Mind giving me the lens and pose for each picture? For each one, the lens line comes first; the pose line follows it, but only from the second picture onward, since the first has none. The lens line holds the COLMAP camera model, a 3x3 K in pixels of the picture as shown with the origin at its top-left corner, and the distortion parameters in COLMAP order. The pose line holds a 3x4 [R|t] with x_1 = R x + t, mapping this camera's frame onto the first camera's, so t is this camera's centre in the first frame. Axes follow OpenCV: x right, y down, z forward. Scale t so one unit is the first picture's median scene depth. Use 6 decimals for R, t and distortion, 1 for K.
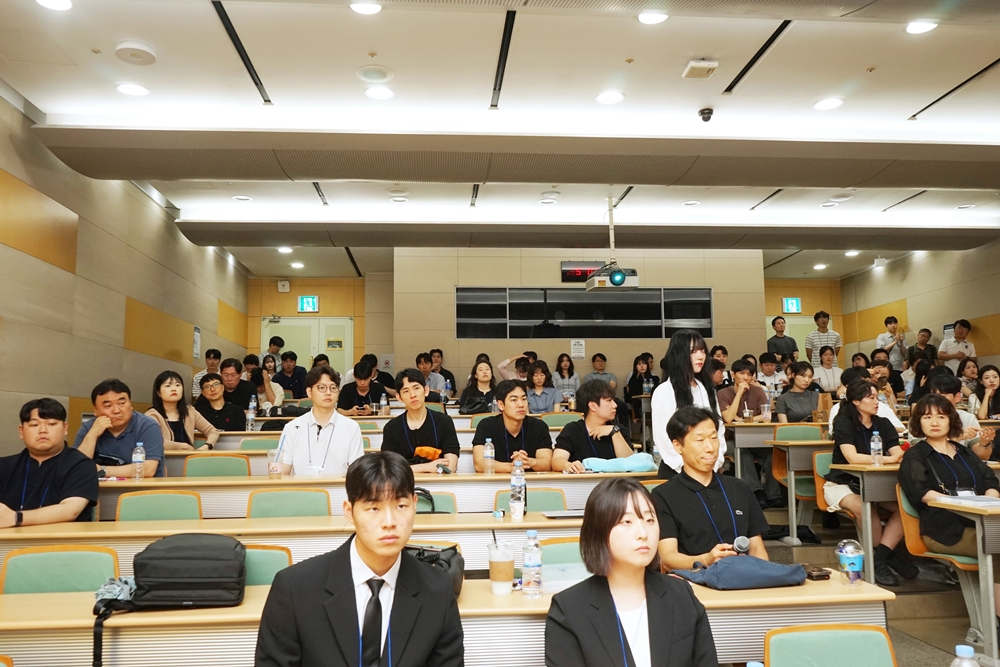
lens RADIAL K [[790.1, 0, 499.9], [0, 790.1, 297.0], [0, 0, 1]] dist [-0.015926, -0.003406]
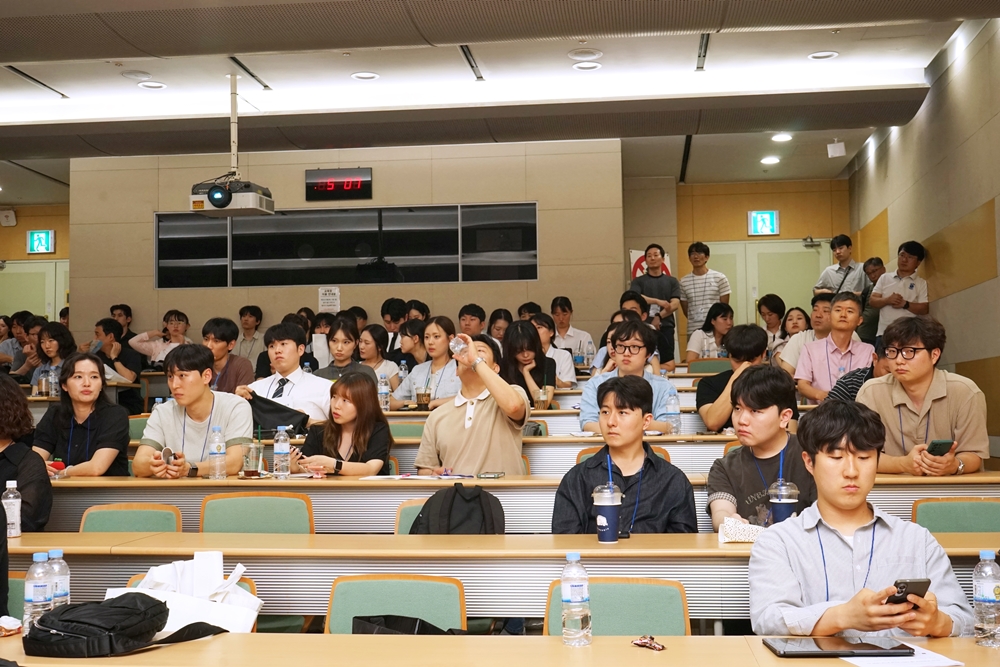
lens RADIAL K [[1206.8, 0, 500.0], [0, 1206.8, 333.5], [0, 0, 1]] dist [0.029996, 0.019034]
pose [[0.980008, -0.011786, -0.198609, 0.440979], [0.030980, 0.995108, 0.093813, 0.001627], [0.196531, -0.098091, 0.975579, 0.025327]]
